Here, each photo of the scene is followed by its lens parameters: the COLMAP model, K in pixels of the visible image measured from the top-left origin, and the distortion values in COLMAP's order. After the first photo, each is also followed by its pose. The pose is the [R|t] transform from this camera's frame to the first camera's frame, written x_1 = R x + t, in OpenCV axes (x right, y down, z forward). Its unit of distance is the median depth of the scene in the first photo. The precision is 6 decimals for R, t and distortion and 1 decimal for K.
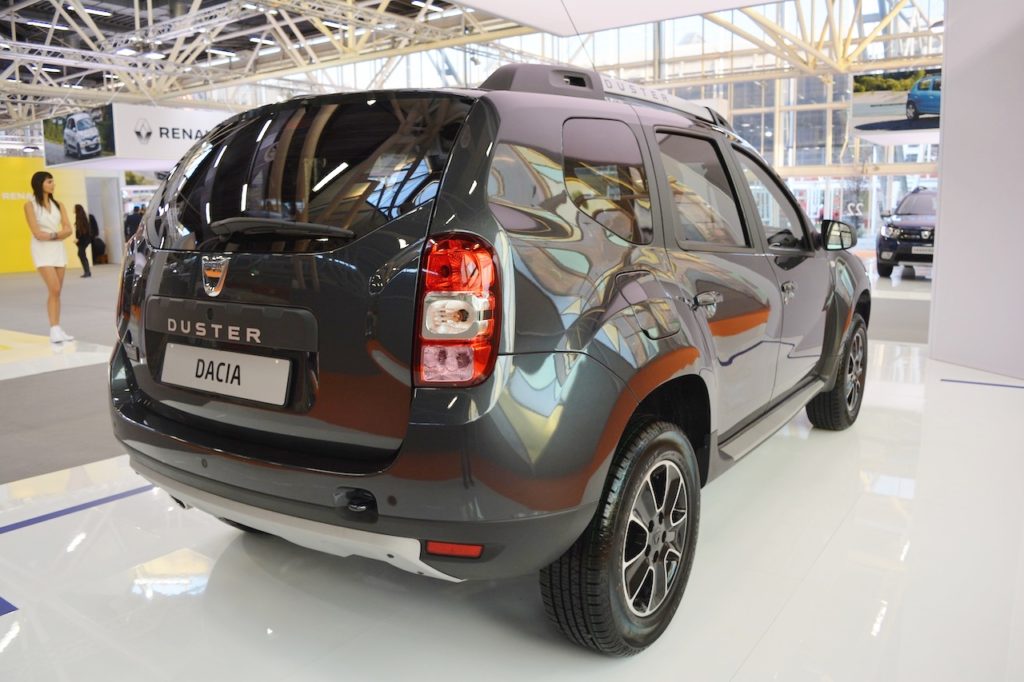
lens RADIAL K [[790.3, 0, 512.0], [0, 790.3, 341.0], [0, 0, 1]] dist [-0.087516, 0.001266]
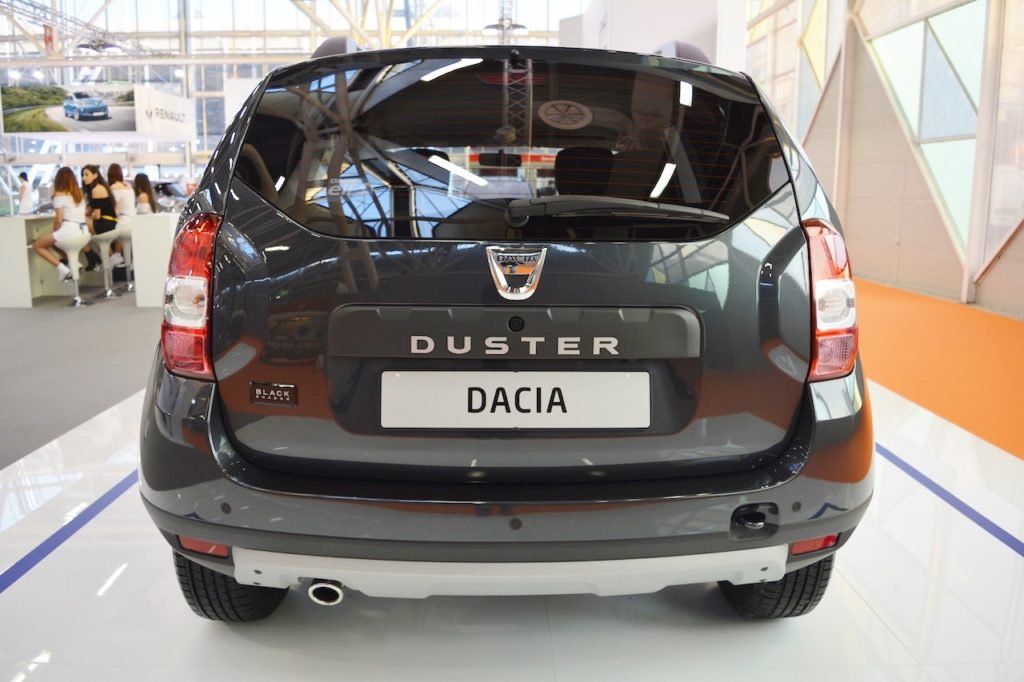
lens RADIAL K [[790.3, 0, 512.0], [0, 790.3, 341.0], [0, 0, 1]] dist [-0.087516, 0.001266]
pose [[0.809069, -0.088172, 0.581061, -0.820538], [0.076155, 0.996075, 0.045109, -0.052169], [-0.582758, 0.007755, 0.812609, 0.385904]]
